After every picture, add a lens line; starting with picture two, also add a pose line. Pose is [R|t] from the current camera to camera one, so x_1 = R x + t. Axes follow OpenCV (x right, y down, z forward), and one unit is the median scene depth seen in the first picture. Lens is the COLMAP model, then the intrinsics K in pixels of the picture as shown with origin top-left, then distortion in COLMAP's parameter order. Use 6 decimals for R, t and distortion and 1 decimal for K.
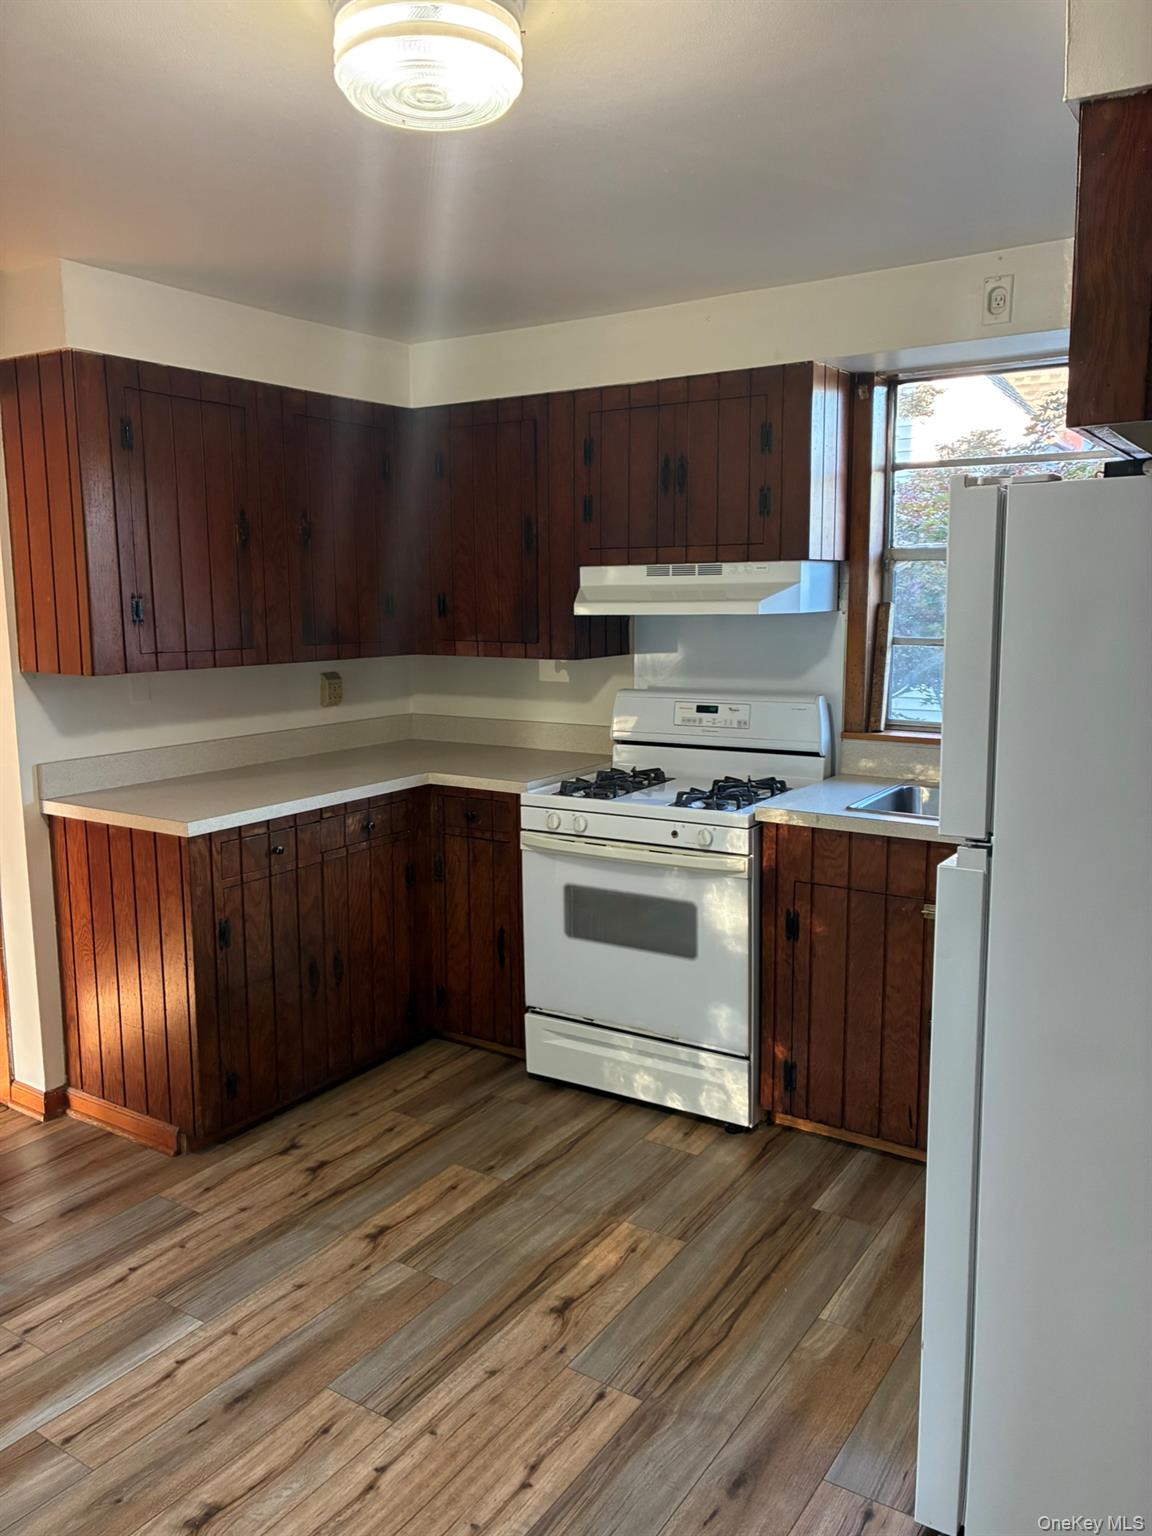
lens RADIAL K [[1163.6, 0, 570.3], [0, 1163.6, 760.3], [0, 0, 1]] dist [0.030322, -0.027742]
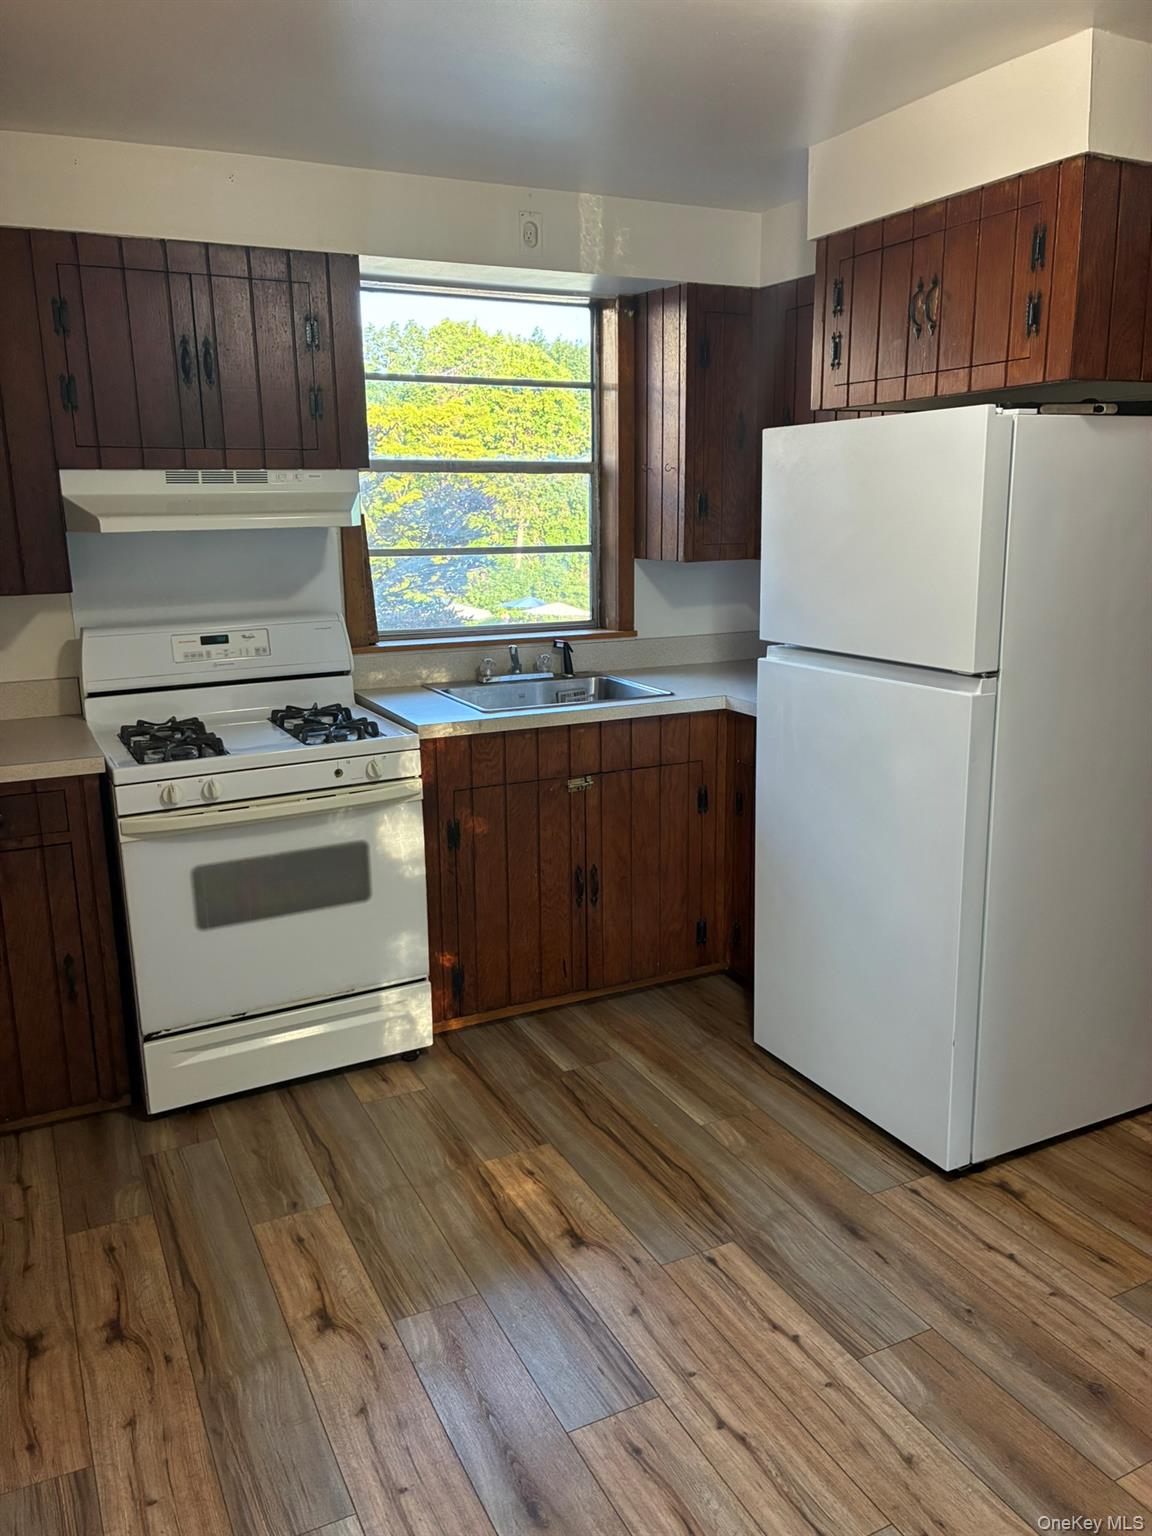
lens RADIAL K [[1163.6, 0, 571.1], [0, 1163.6, 769.3], [0, 0, 1]] dist [0.030322, -0.027742]
pose [[0.501033, -0.196833, 0.842747, -0.598932], [0.133723, 0.979705, 0.149319, -0.051824], [-0.855034, 0.037881, 0.517186, 0.381156]]
